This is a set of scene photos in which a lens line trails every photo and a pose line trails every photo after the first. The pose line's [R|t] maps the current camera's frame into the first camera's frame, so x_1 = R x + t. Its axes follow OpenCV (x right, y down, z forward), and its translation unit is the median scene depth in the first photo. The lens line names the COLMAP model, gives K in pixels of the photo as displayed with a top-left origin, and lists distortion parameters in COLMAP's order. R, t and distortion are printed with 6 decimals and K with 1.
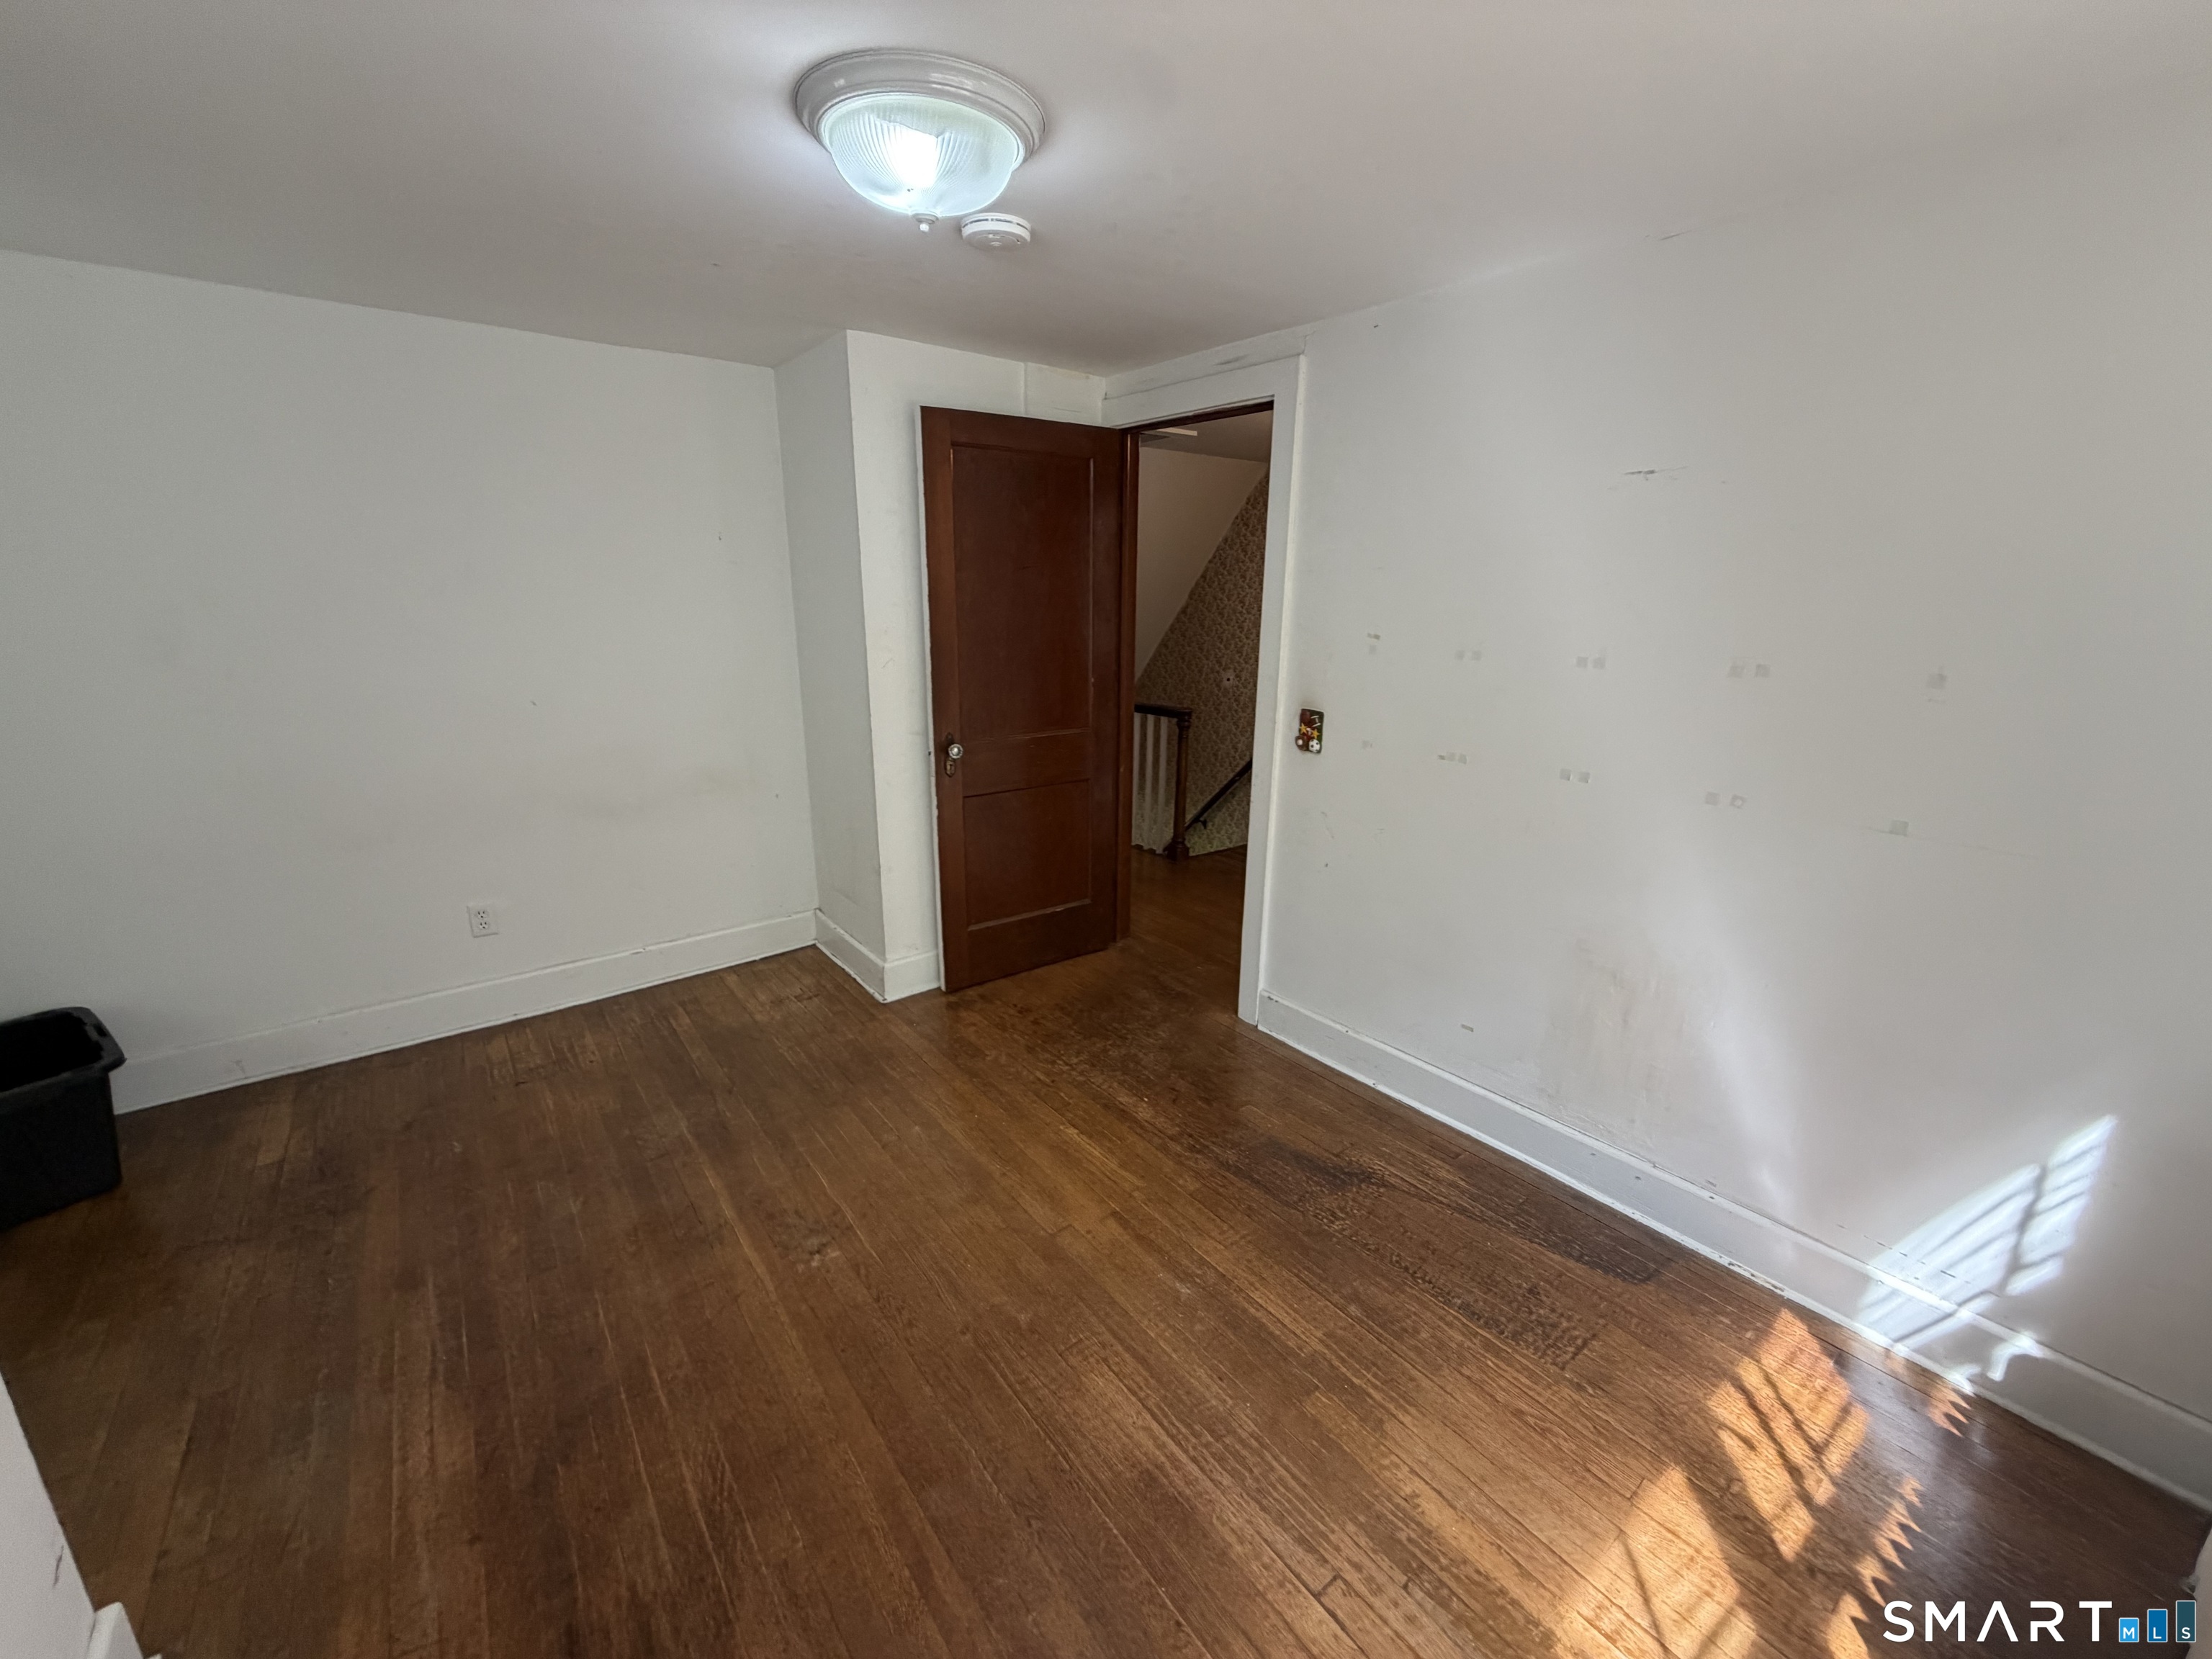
lens RADIAL K [[886.0, 0, 1105.0], [0, 886.0, 828.4], [0, 0, 1]] dist [0.001667, 0.000412]
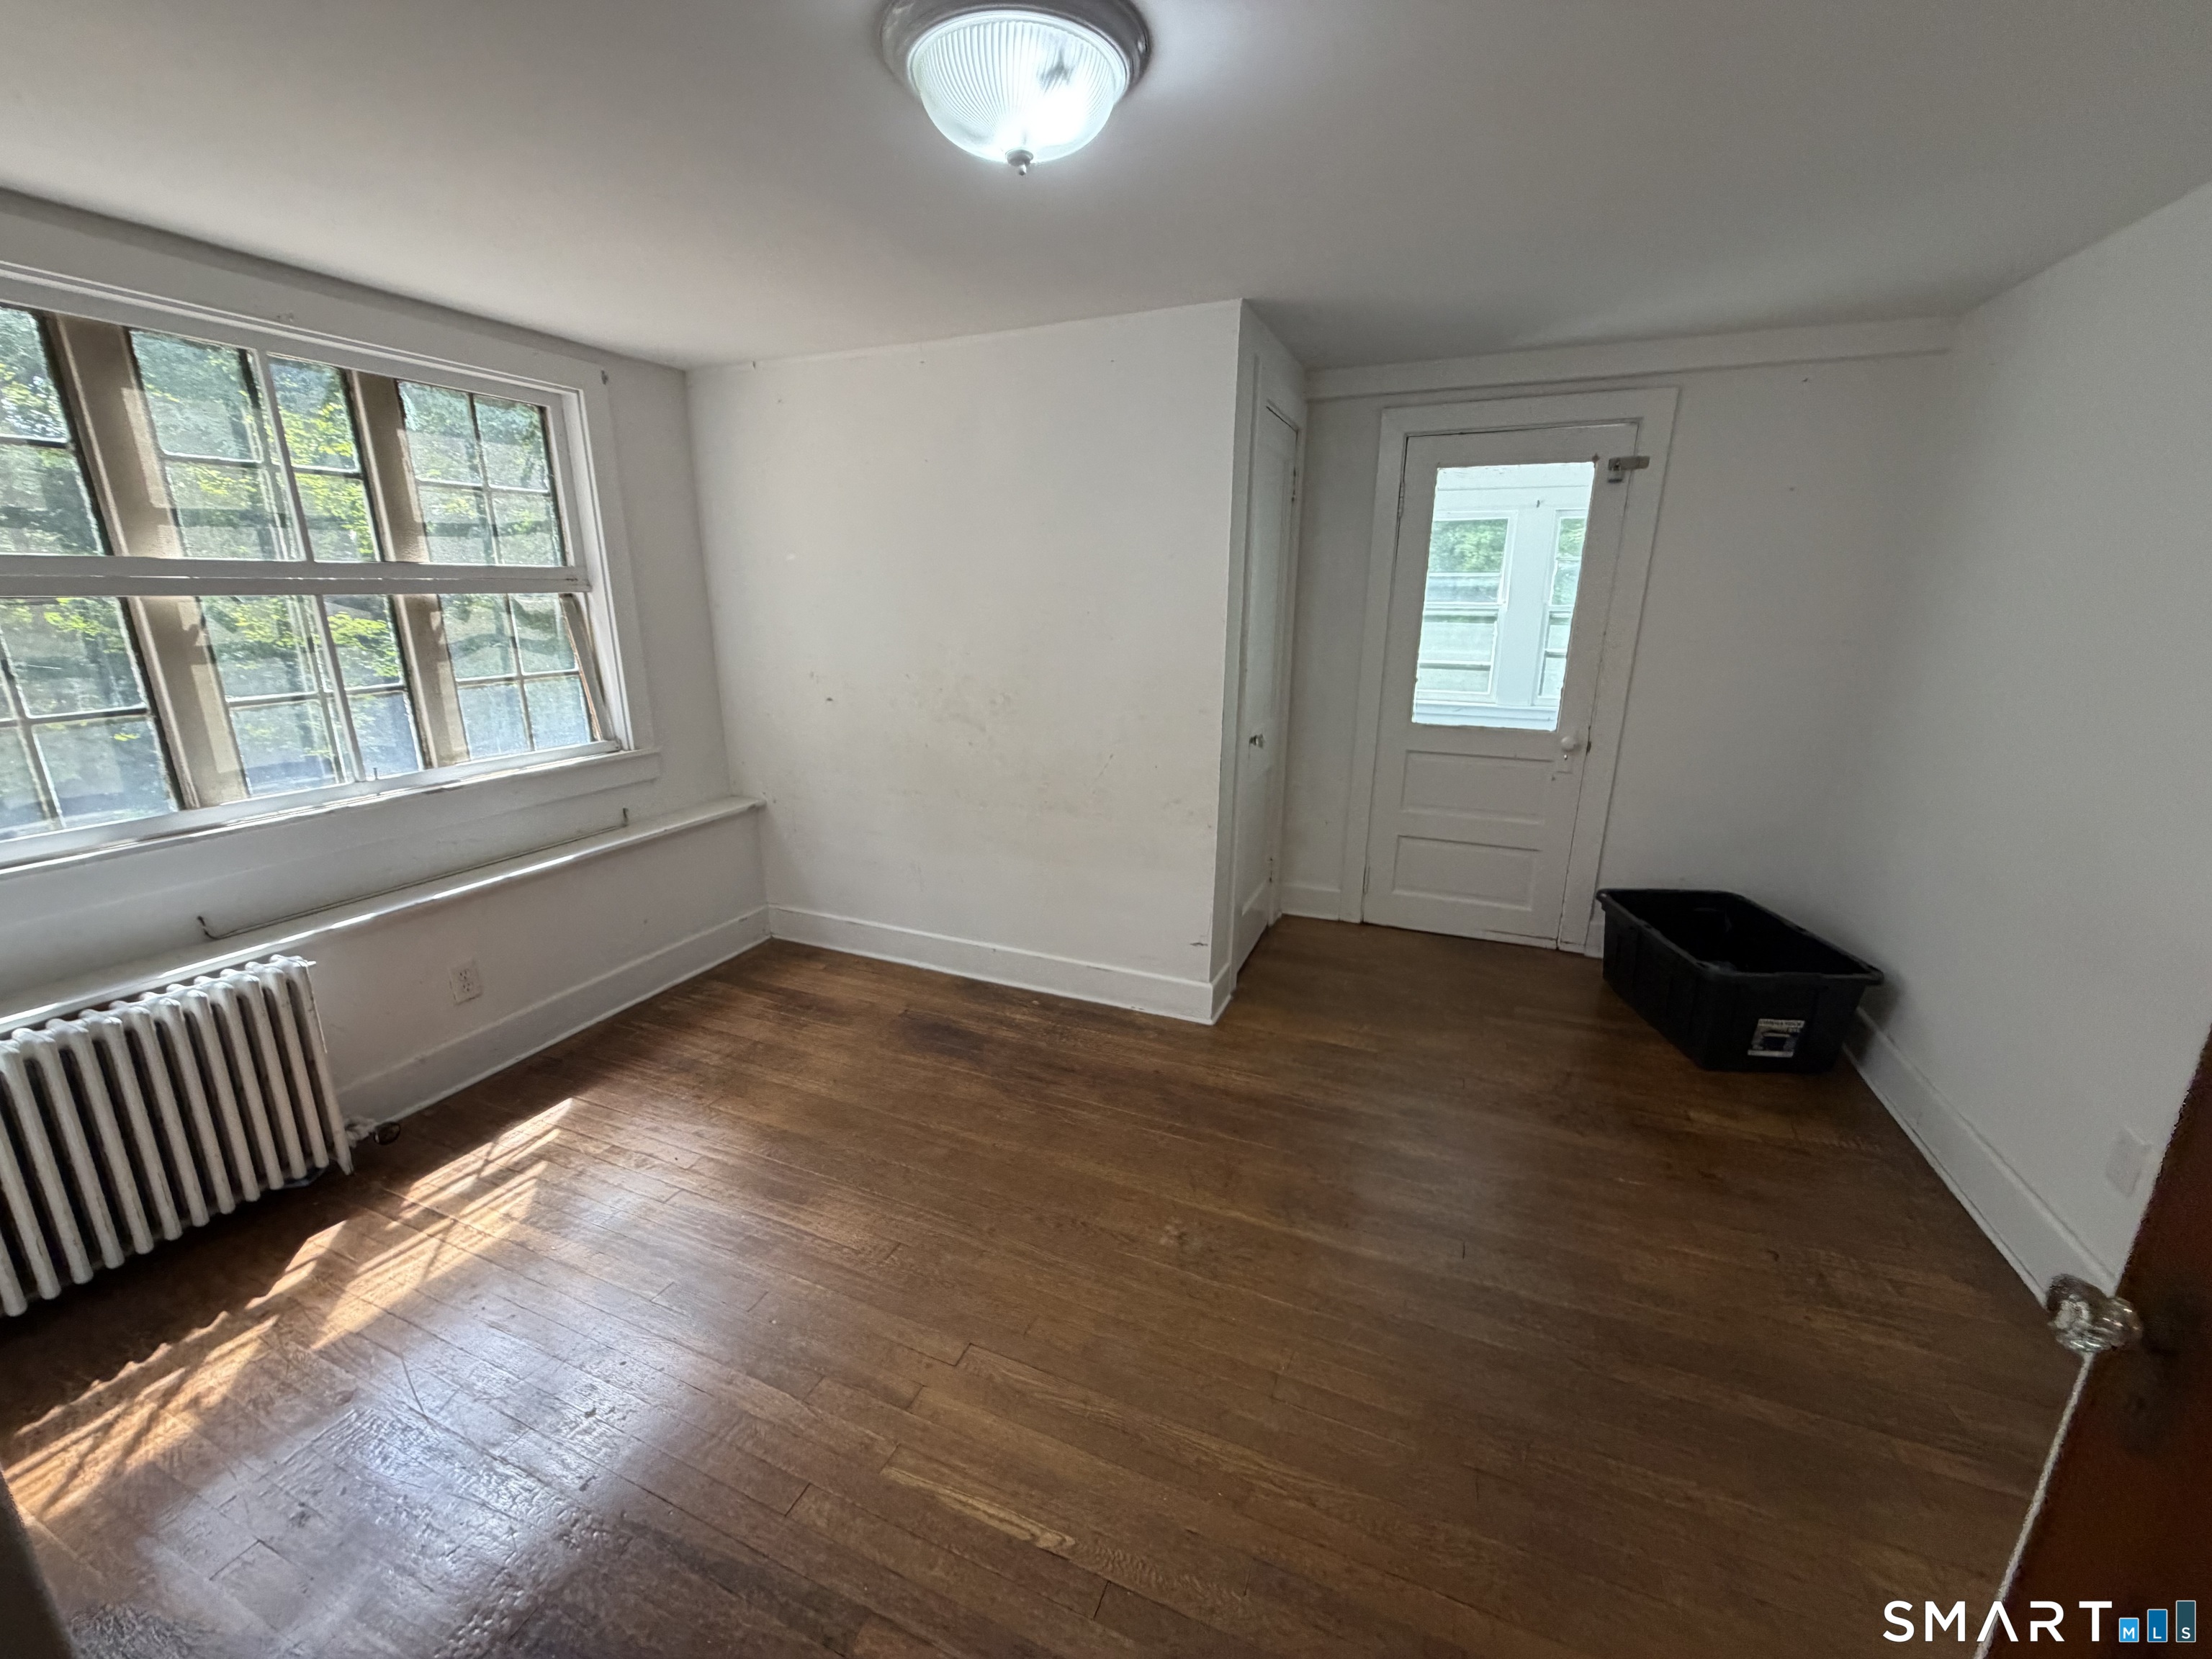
lens RADIAL K [[886.0, 0, 1100.5], [0, 886.0, 824.2], [0, 0, 1]] dist [0.001667, 0.000412]
pose [[-0.865863, 0.122915, -0.484947, 0.173800], [-0.140748, 0.870345, 0.471900, -0.370217], [0.480074, 0.476856, -0.736299, 1.405282]]
